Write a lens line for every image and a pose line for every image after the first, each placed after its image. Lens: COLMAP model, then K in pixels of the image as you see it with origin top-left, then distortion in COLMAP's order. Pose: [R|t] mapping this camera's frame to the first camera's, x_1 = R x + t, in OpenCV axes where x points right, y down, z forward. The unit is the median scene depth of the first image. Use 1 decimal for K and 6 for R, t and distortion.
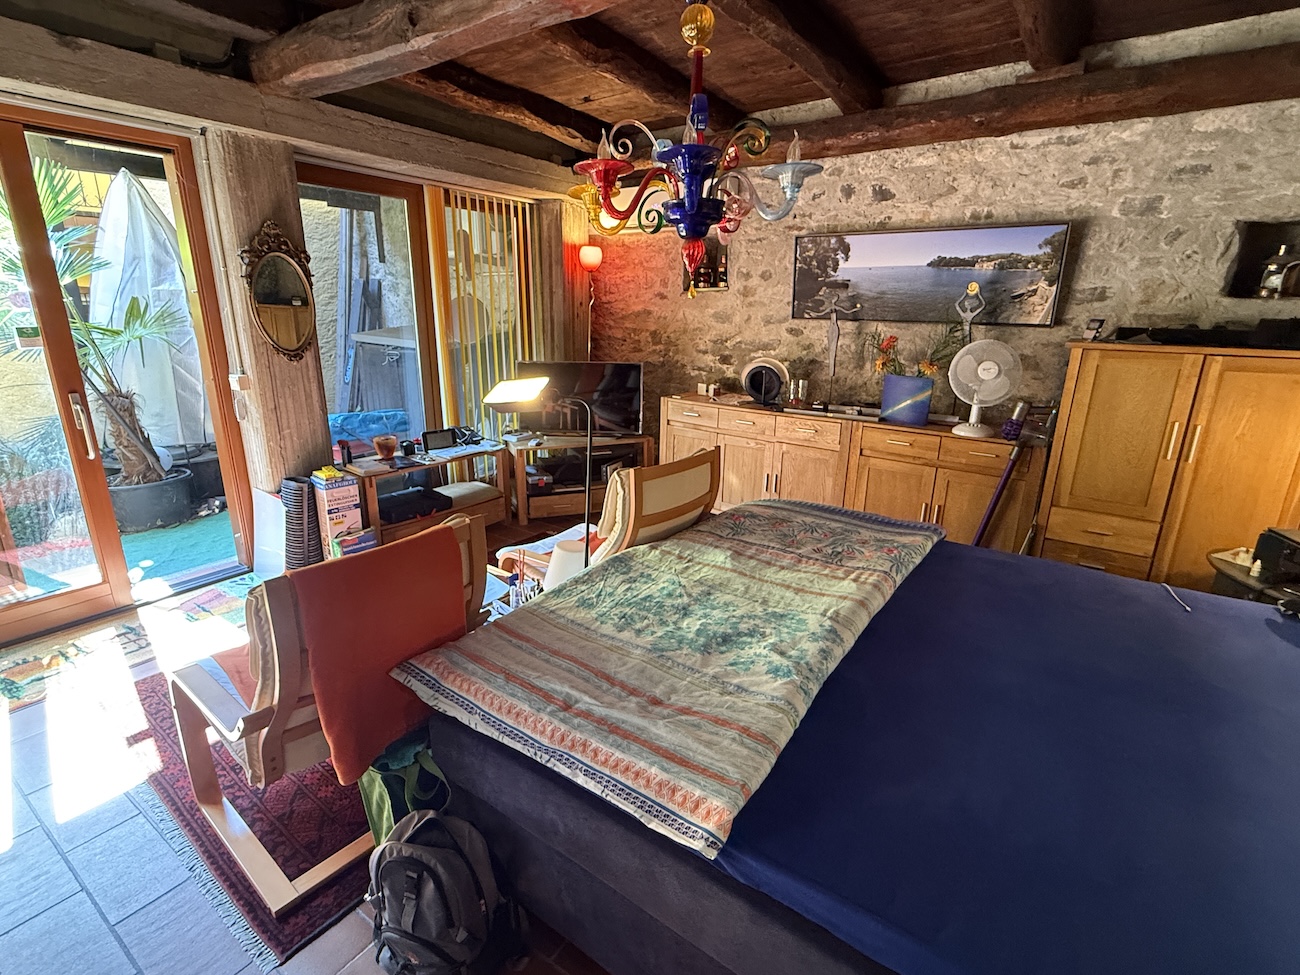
lens RADIAL K [[628.0, 0, 650.0], [0, 628.0, 487.5], [0, 0, 1]] dist [-0.000861, 0.000011]
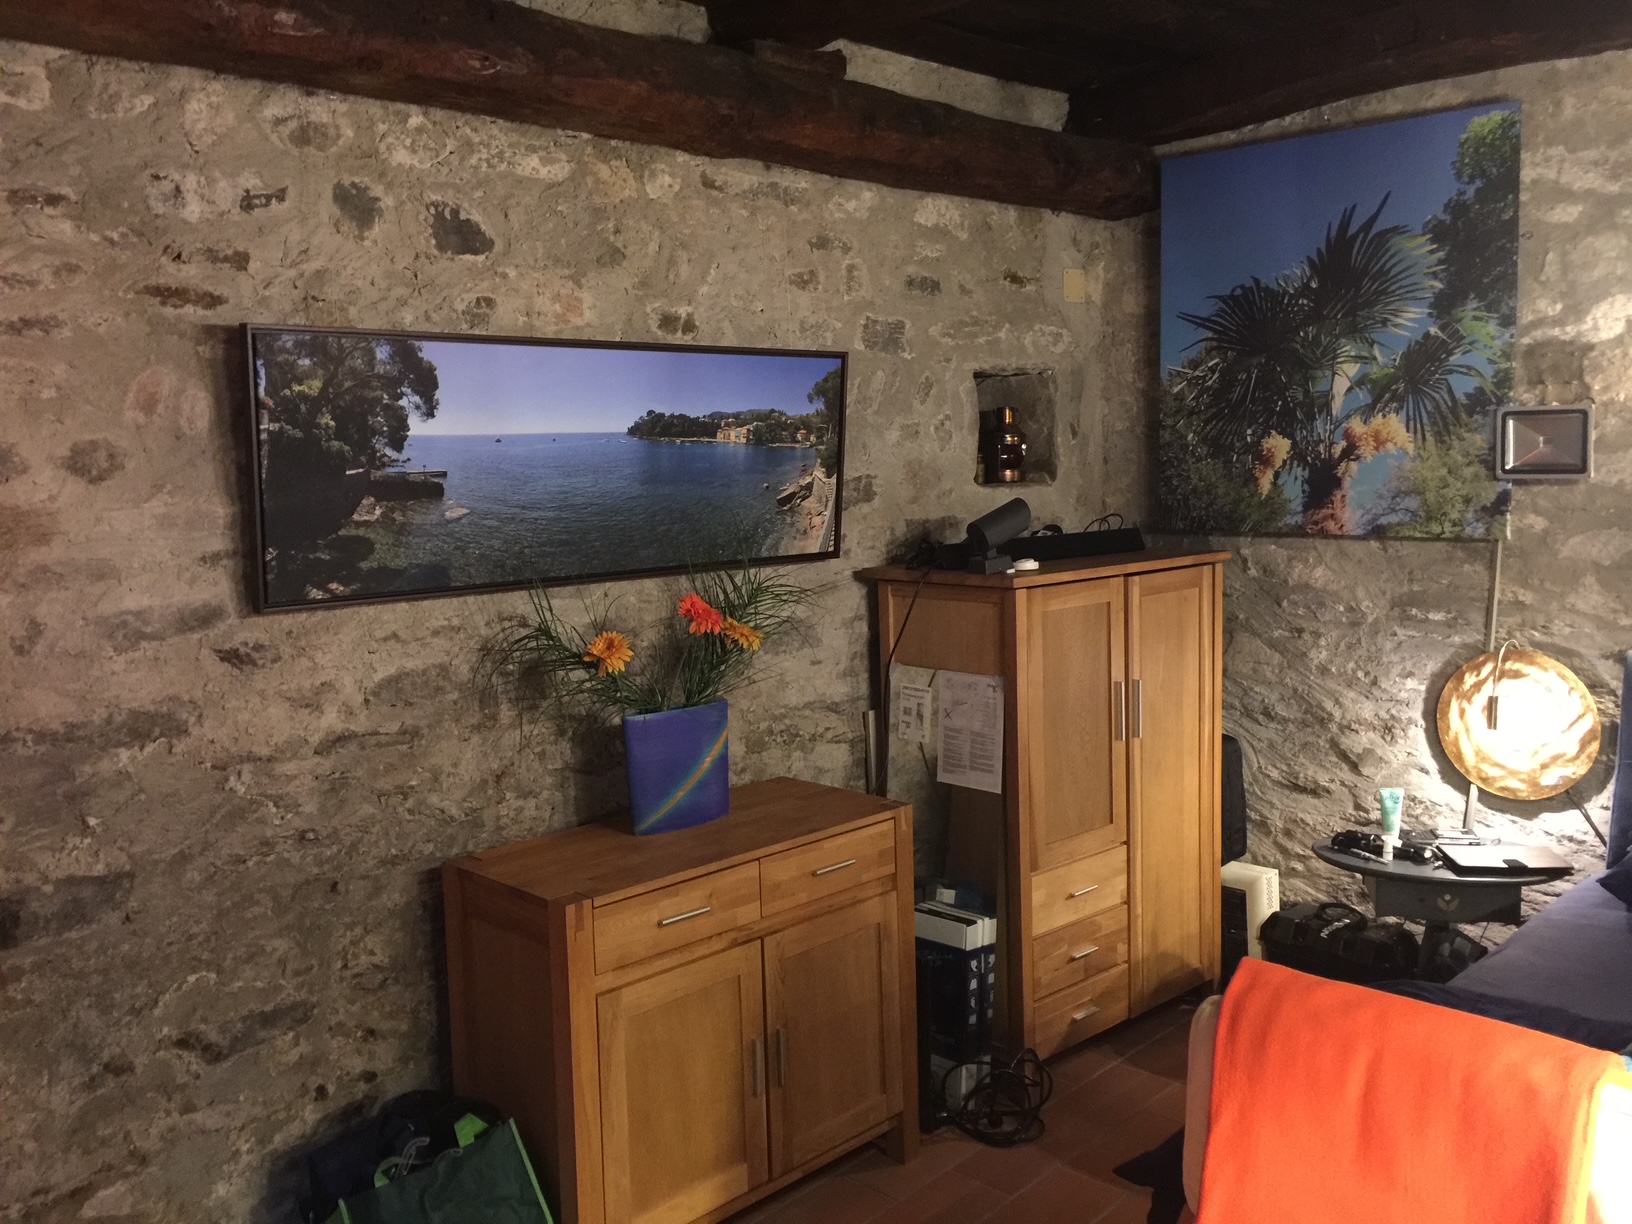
lens RADIAL K [[1392.7, 0, 816.0], [0, 1392.7, 612.0], [0, 0, 1]] dist [0.028783, -0.006317]
pose [[0.153998, -0.128750, 0.979647, -0.375741], [0.307009, 0.948634, 0.076413, -0.265446], [-0.939165, 0.288993, 0.185615, 0.726178]]
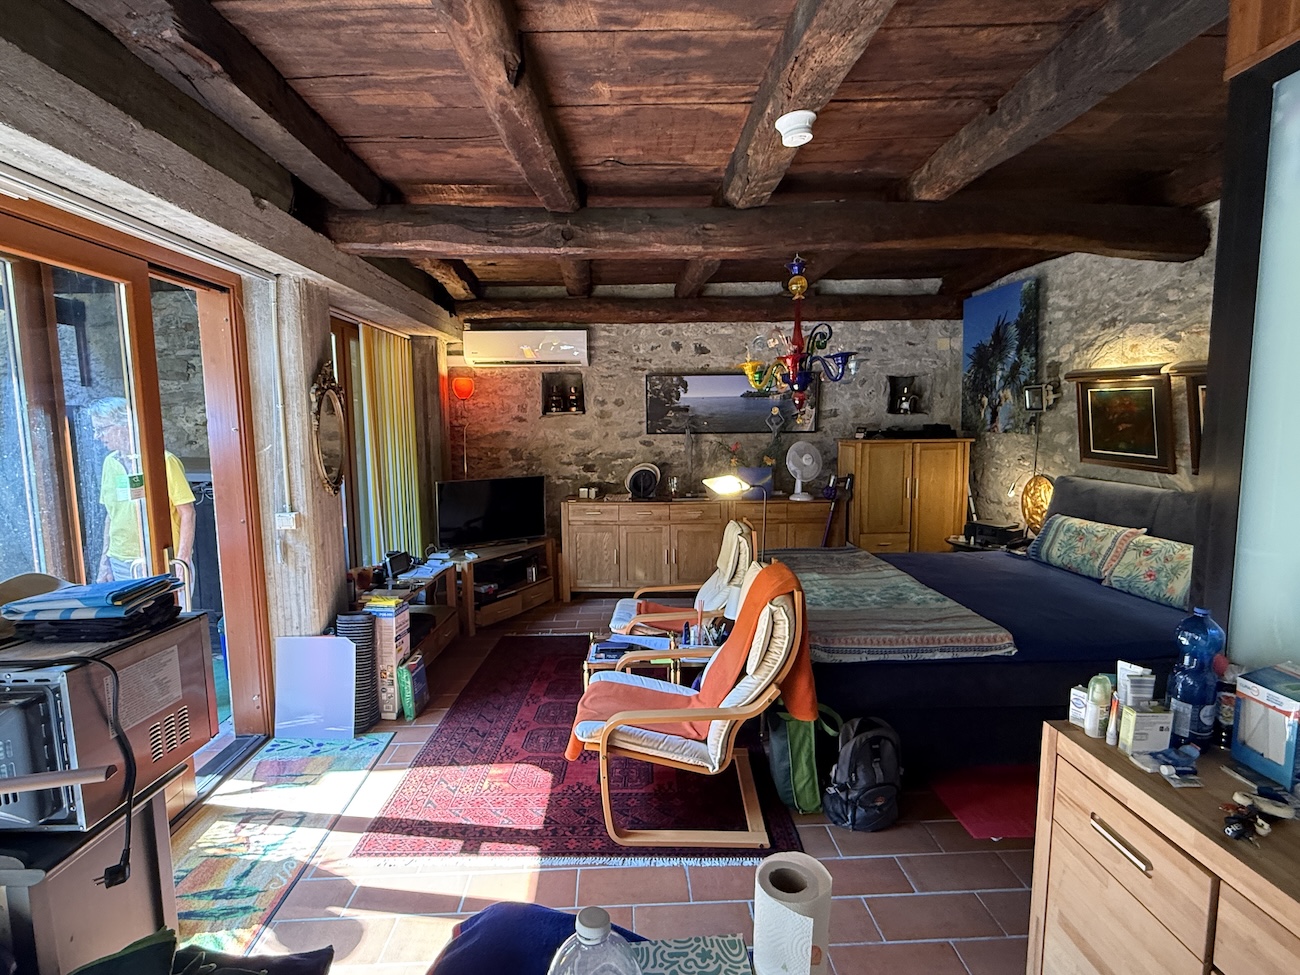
lens RADIAL K [[652.0, 0, 650.0], [0, 652.0, 487.5], [0, 0, 1]] dist [-0.001663, -0.000224]
pose [[0.797746, -0.087171, 0.596659, -0.661990], [0.191537, 0.974882, -0.113660, -0.000868], [-0.571765, 0.204954, 0.794405, -0.080546]]
